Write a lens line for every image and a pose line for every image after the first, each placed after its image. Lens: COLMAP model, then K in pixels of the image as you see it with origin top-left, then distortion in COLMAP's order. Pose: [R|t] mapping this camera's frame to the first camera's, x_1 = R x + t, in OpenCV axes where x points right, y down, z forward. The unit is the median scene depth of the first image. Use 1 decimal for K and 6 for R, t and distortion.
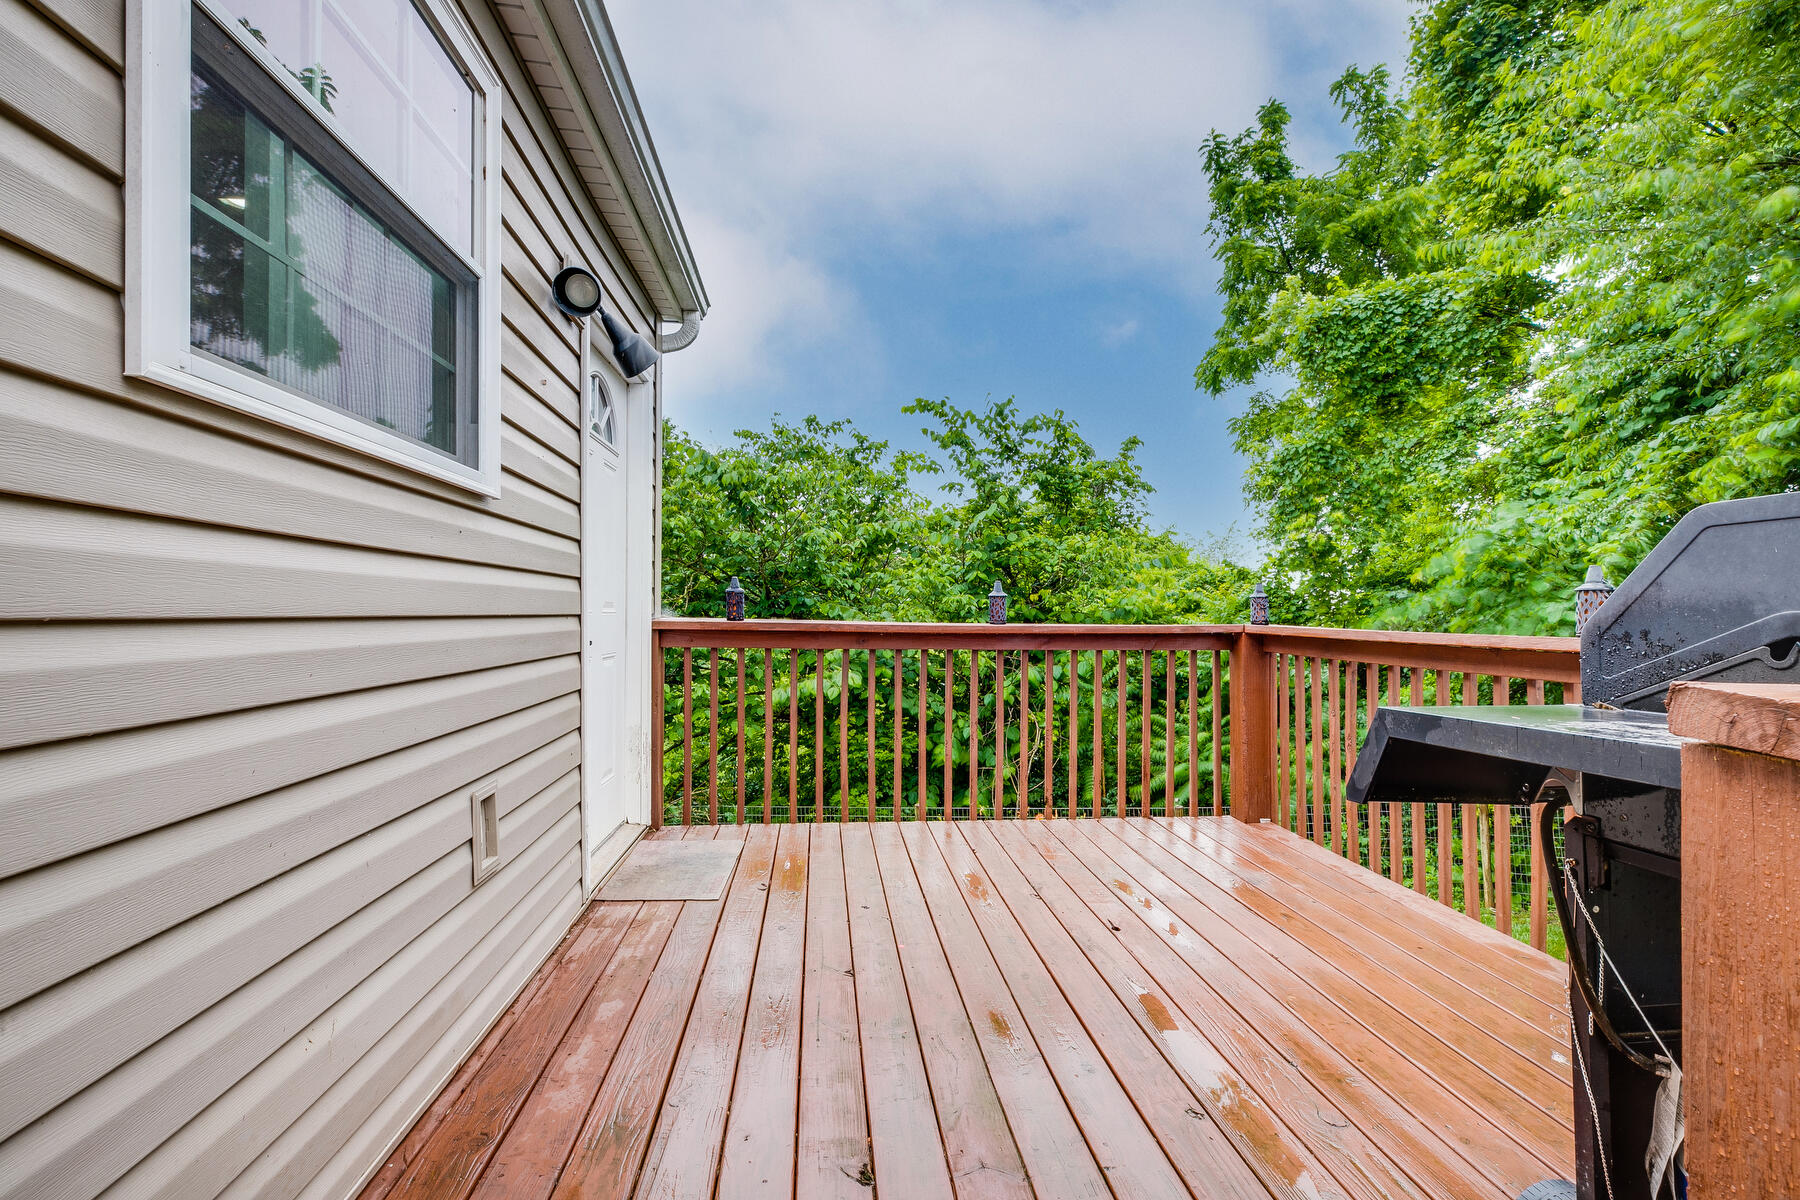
lens RADIAL K [[805.9, 0, 902.6], [0, 805.9, 606.5], [0, 0, 1]] dist [0.006976, -0.001634]
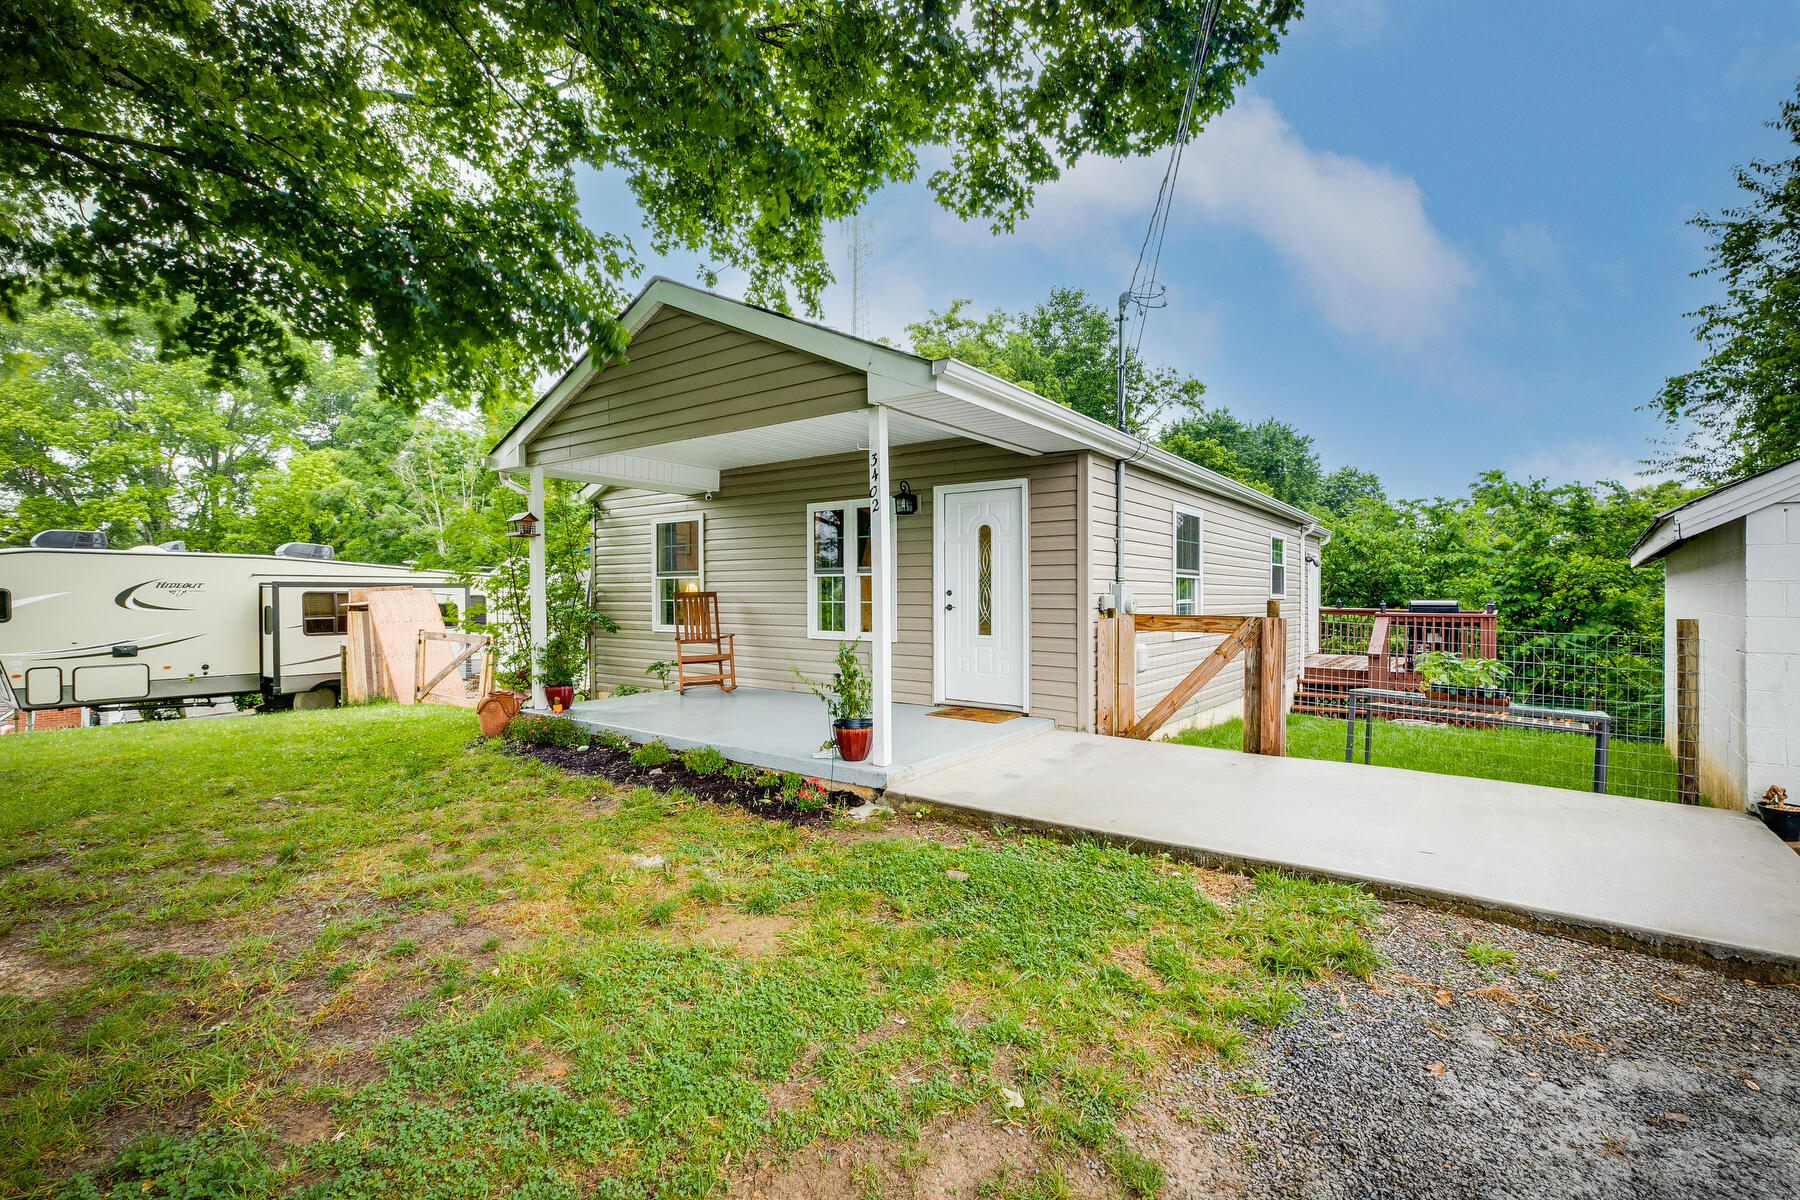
lens RADIAL K [[805.9, 0, 908.8], [0, 805.9, 595.8], [0, 0, 1]] dist [0.006976, -0.001634]
pose [[0.729184, 0.006229, -0.684289, 0.339198], [0.006168, 0.999858, 0.015675, -0.042274], [0.684290, -0.015651, 0.729042, -1.179627]]
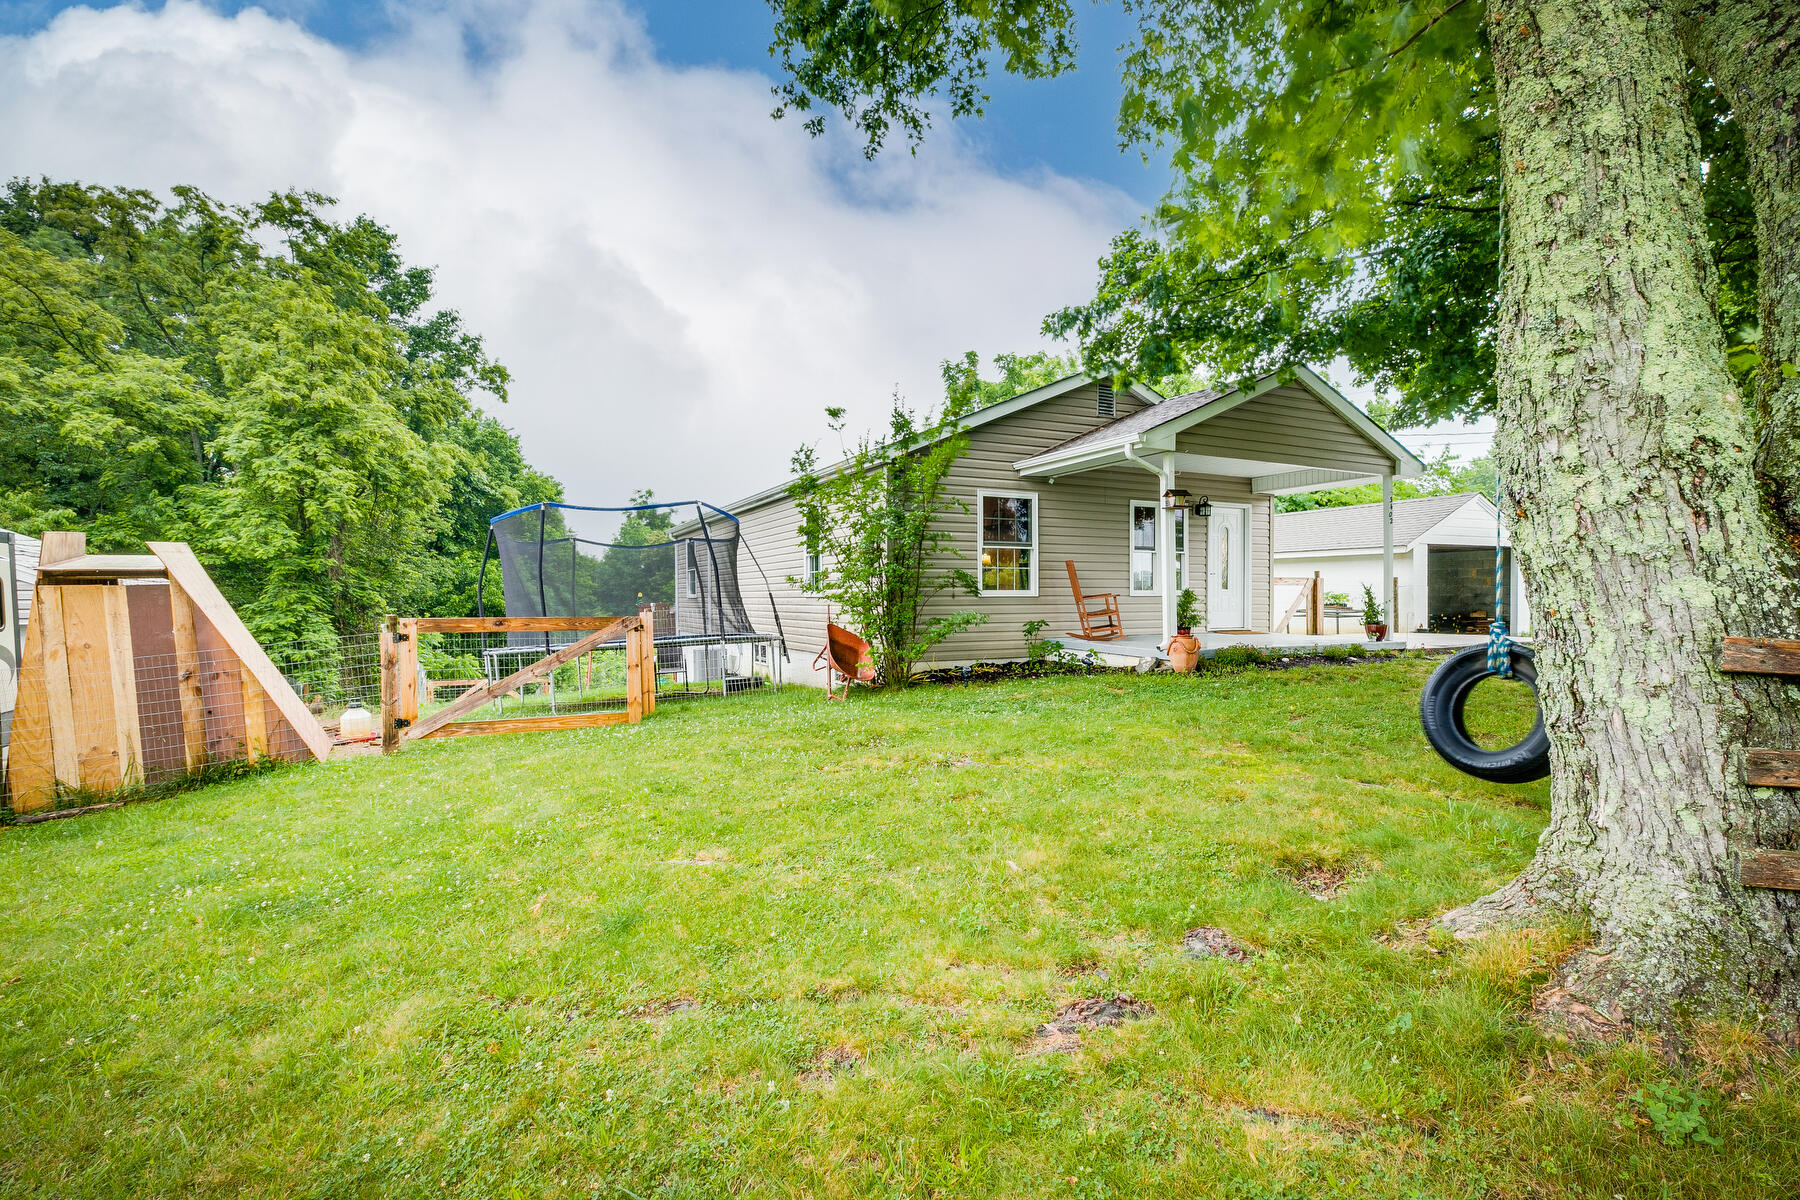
lens RADIAL K [[805.9, 0, 885.1], [0, 805.9, 615.6], [0, 0, 1]] dist [0.006976, -0.001634]
pose [[0.940088, -0.007369, 0.340853, -0.853681], [-0.006833, 0.999158, 0.040446, -0.007691], [-0.340864, -0.040352, 0.939246, -1.563369]]
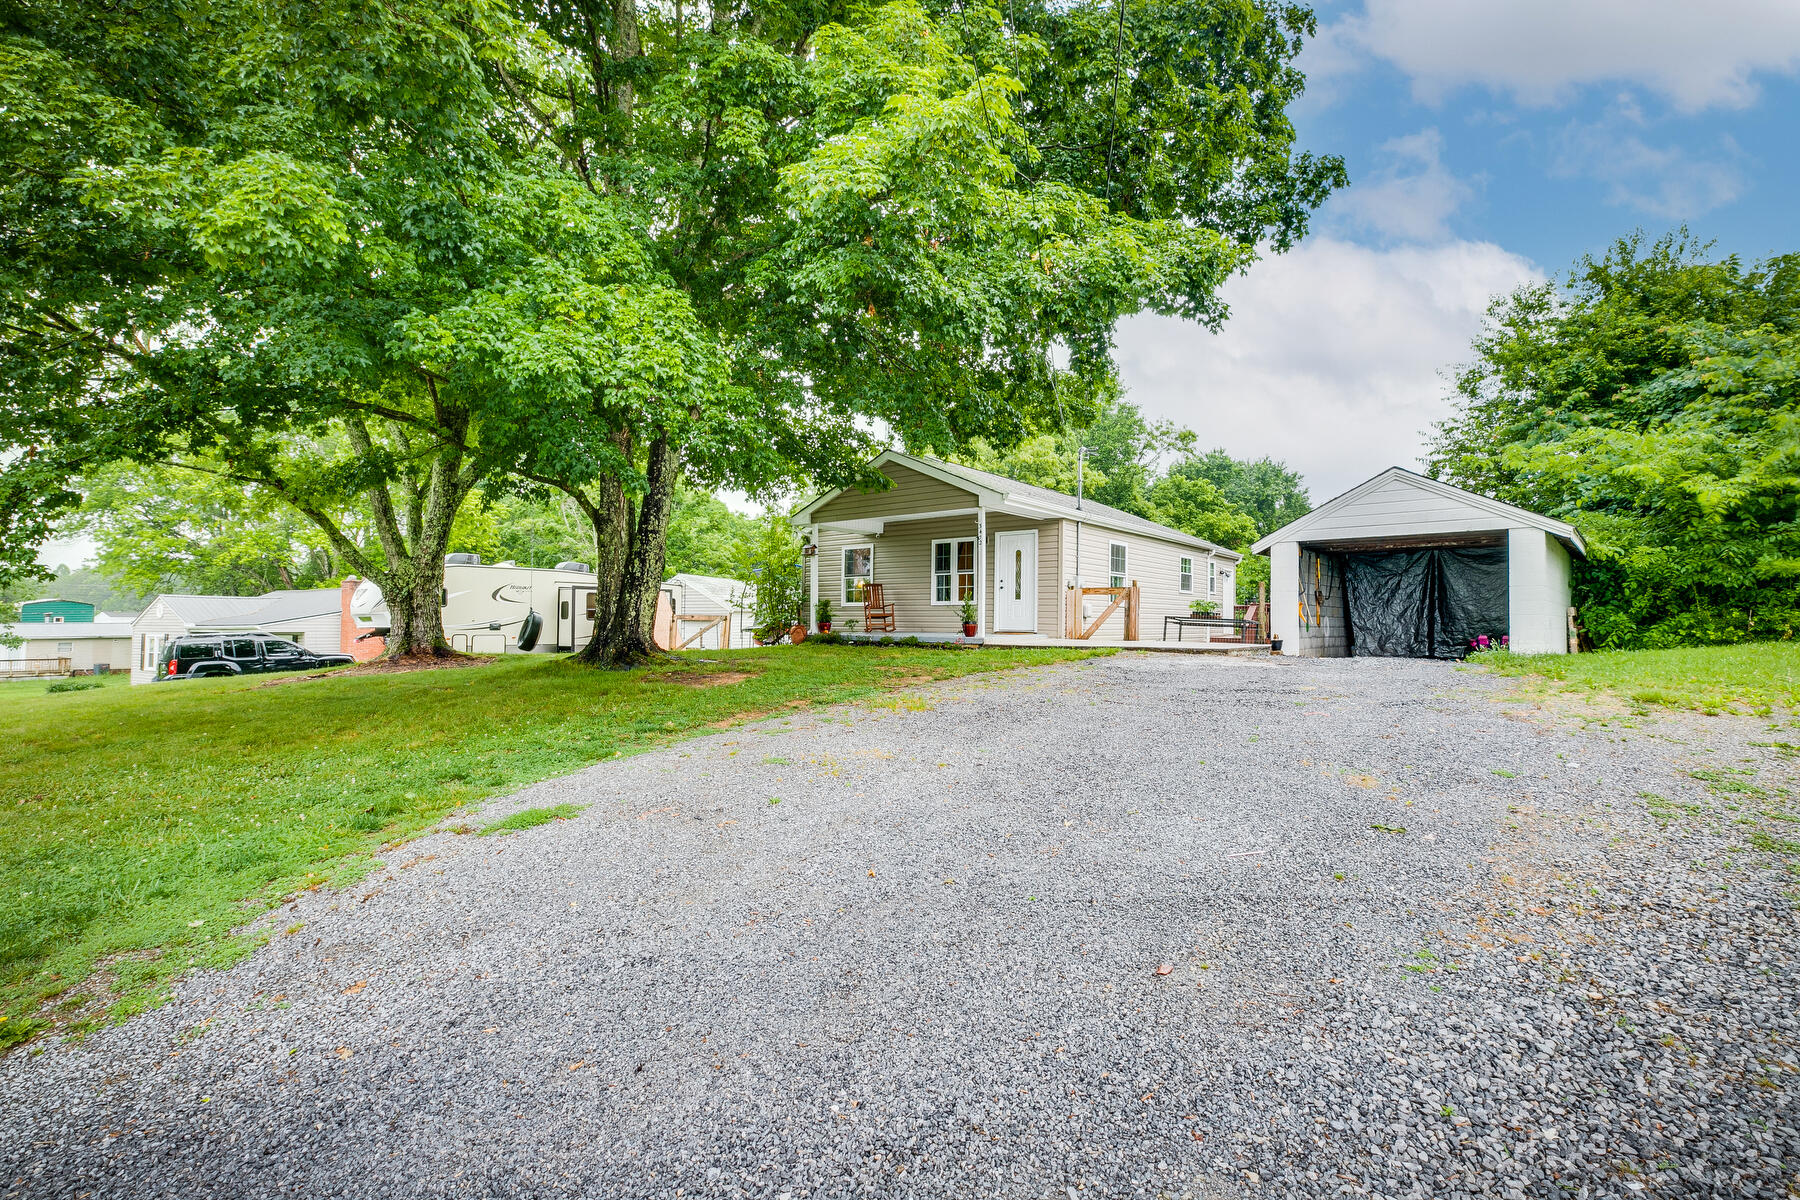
lens RADIAL K [[805.9, 0, 908.2], [0, 805.9, 619.6], [0, 0, 1]] dist [0.006976, -0.001634]
pose [[0.707087, 0.005786, -0.707103, 0.800679], [0.004074, 0.999917, 0.012256, 0.014537], [0.707114, -0.011547, 0.707005, -1.796935]]
